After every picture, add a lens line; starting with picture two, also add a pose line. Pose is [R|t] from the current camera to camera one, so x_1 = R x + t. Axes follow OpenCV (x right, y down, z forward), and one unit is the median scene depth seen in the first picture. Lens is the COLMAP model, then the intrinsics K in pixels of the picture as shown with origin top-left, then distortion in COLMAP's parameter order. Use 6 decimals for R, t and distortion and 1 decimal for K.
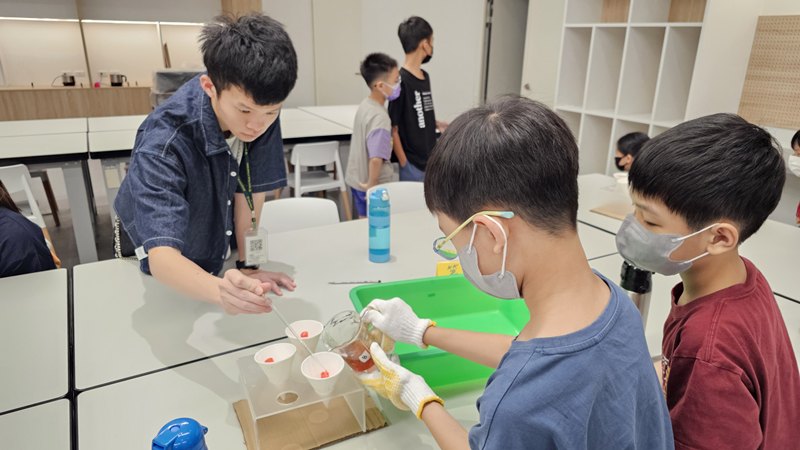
lens RADIAL K [[539.6, 0, 403.8], [0, 539.6, 223.5], [0, 0, 1]] dist [0.042121, -0.022957]
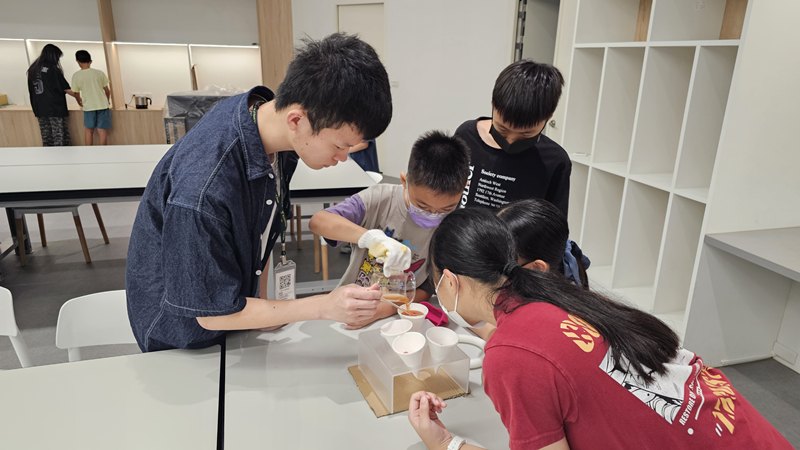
lens RADIAL K [[538.2, 0, 401.0], [0, 538.2, 226.2], [0, 0, 1]] dist [0.041534, -0.021250]
pose [[0.972656, 0.070546, -0.221278, 0.196974], [-0.077366, 0.996753, -0.022295, -0.068436], [0.218986, 0.038805, 0.974956, 0.194510]]
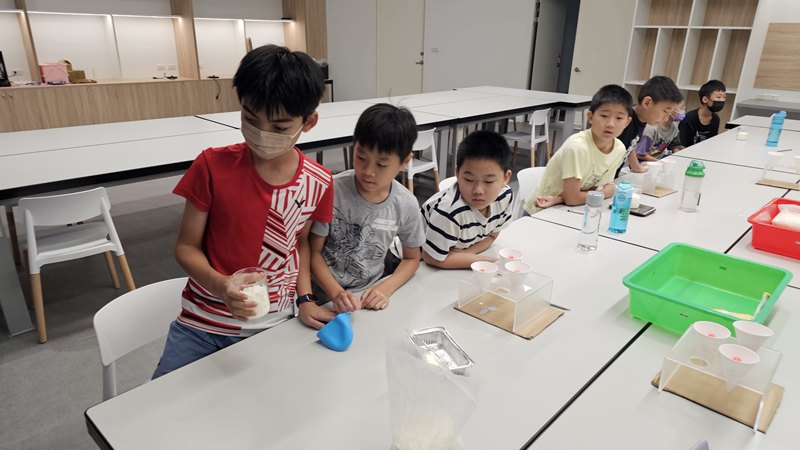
lens RADIAL K [[538.2, 0, 401.0], [0, 538.2, 226.2], [0, 0, 1]] dist [0.041534, -0.021250]
pose [[0.958163, -0.096688, 0.269398, -0.601650], [0.089907, 0.995247, 0.037428, 0.049589], [-0.271736, -0.011641, 0.962301, -0.200603]]
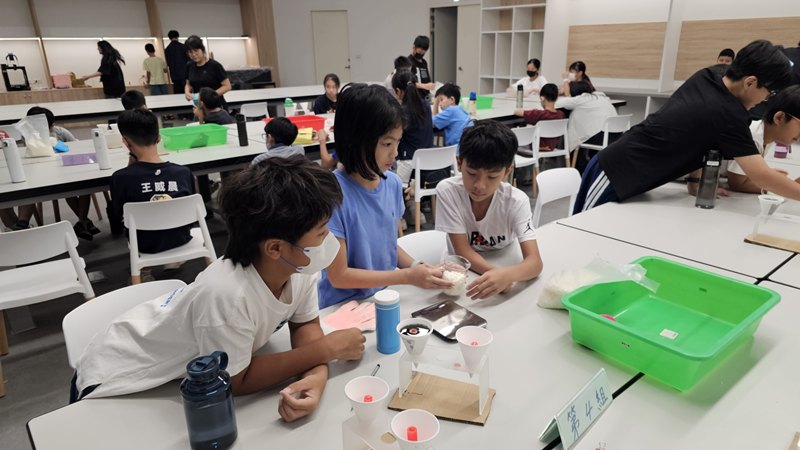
lens RADIAL K [[526.2, 0, 400.2], [0, 526.2, 223.6], [0, 0, 1]] dist [0.039863, -0.001862]
pose [[0.985301, -0.088146, 0.146327, -0.242075], [0.087927, 0.996095, 0.007974, 0.203391], [-0.146458, 0.005009, 0.989204, -0.609921]]
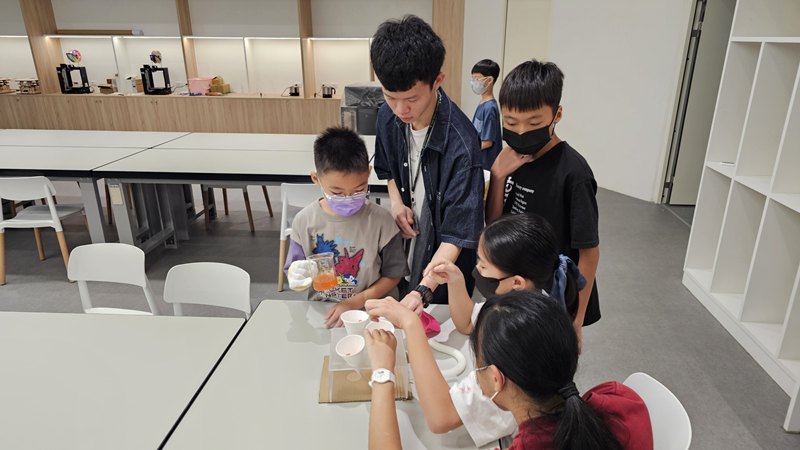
lens RADIAL K [[537.8, 0, 404.5], [0, 537.8, 238.6], [0, 0, 1]] dist [0.023603, -0.006019]
pose [[0.830514, 0.178518, -0.527616, 0.281434], [-0.168142, 0.983410, 0.068065, -0.089756], [0.531013, 0.032186, 0.846752, 0.213150]]
